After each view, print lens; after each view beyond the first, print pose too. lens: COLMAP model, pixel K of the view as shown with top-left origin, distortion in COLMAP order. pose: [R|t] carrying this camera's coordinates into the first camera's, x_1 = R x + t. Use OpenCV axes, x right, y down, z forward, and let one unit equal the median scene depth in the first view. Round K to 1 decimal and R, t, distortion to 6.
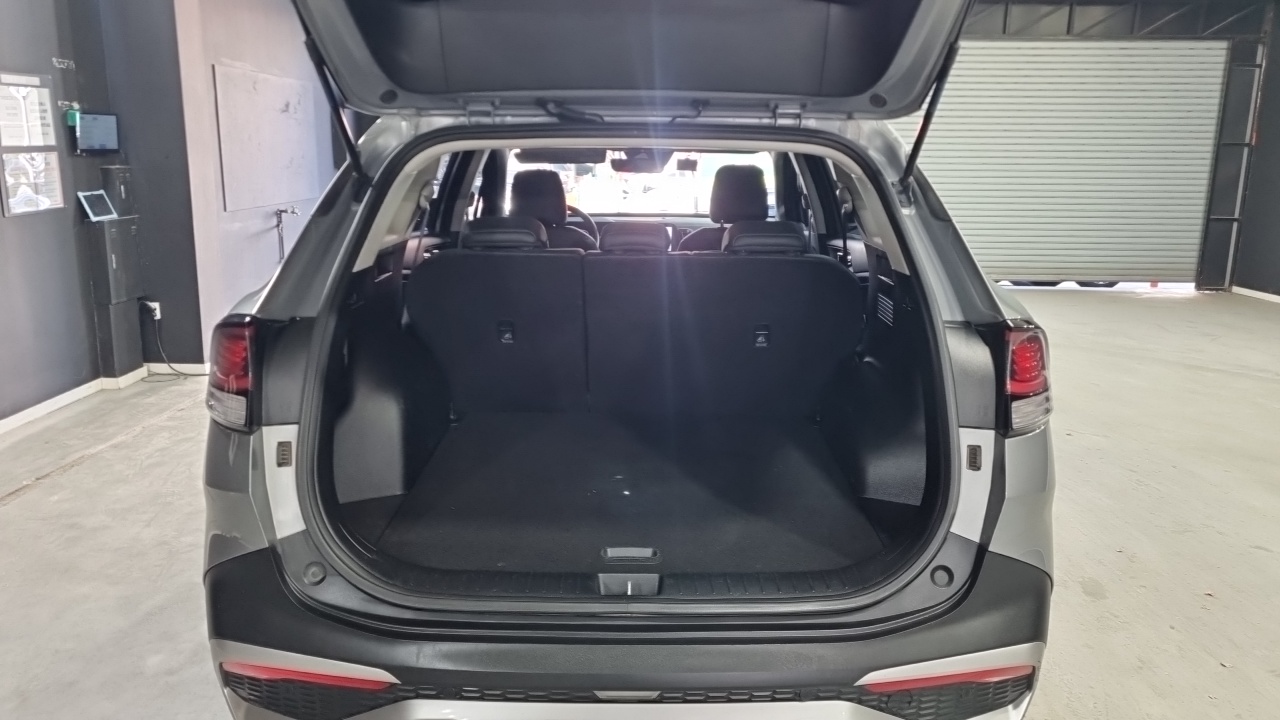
lens RADIAL K [[930.3, 0, 639.8], [0, 930.3, 342.3], [0, 0, 1]] dist [0.047941, -0.007682]
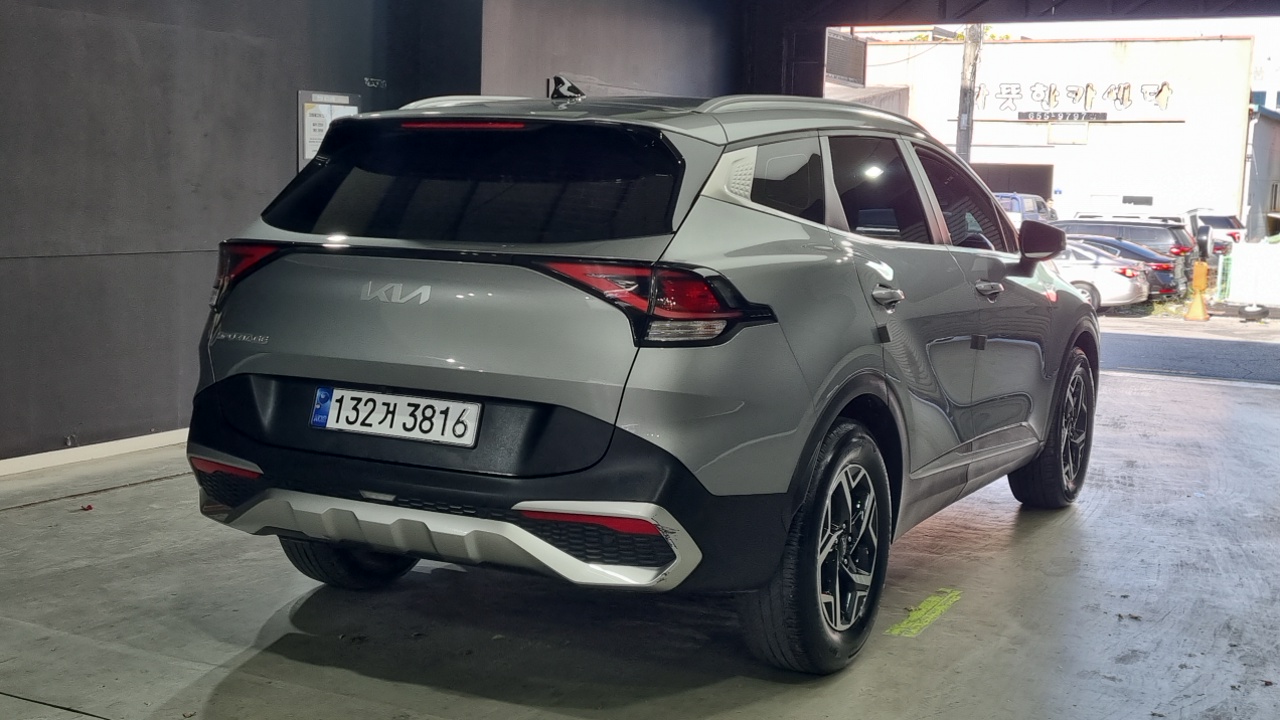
lens RADIAL K [[1221.6, 0, 643.6], [0, 1221.6, 340.8], [0, 0, 1]] dist [0.044516, -0.004302]
pose [[0.927312, 0.066403, -0.368352, 0.159857], [-0.093301, 0.994080, -0.055677, 0.029684], [0.362475, 0.085998, 0.928018, -0.099314]]
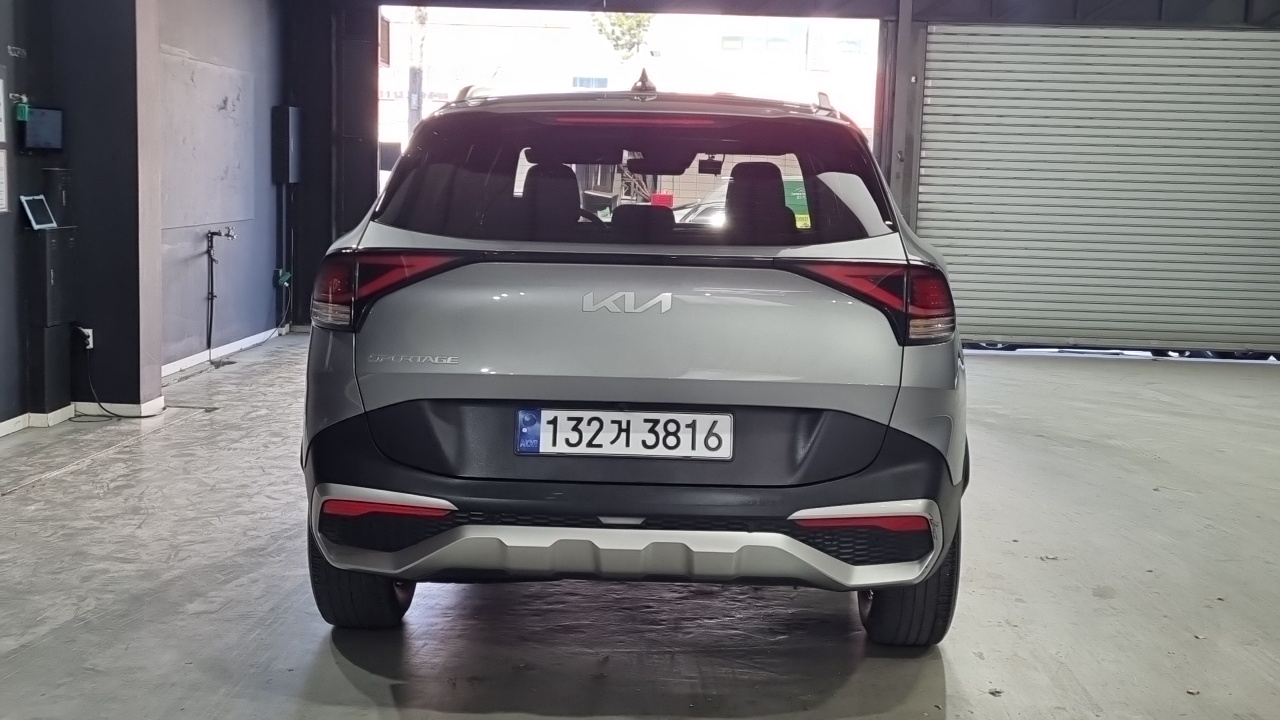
lens RADIAL K [[1221.6, 0, 643.6], [0, 1221.6, 340.8], [0, 0, 1]] dist [0.044516, -0.004302]
pose [[0.999656, 0.016675, -0.020247, 0.007665], [-0.017844, 0.998097, -0.059032, 0.032101], [0.019225, 0.059373, 0.998051, -0.121486]]
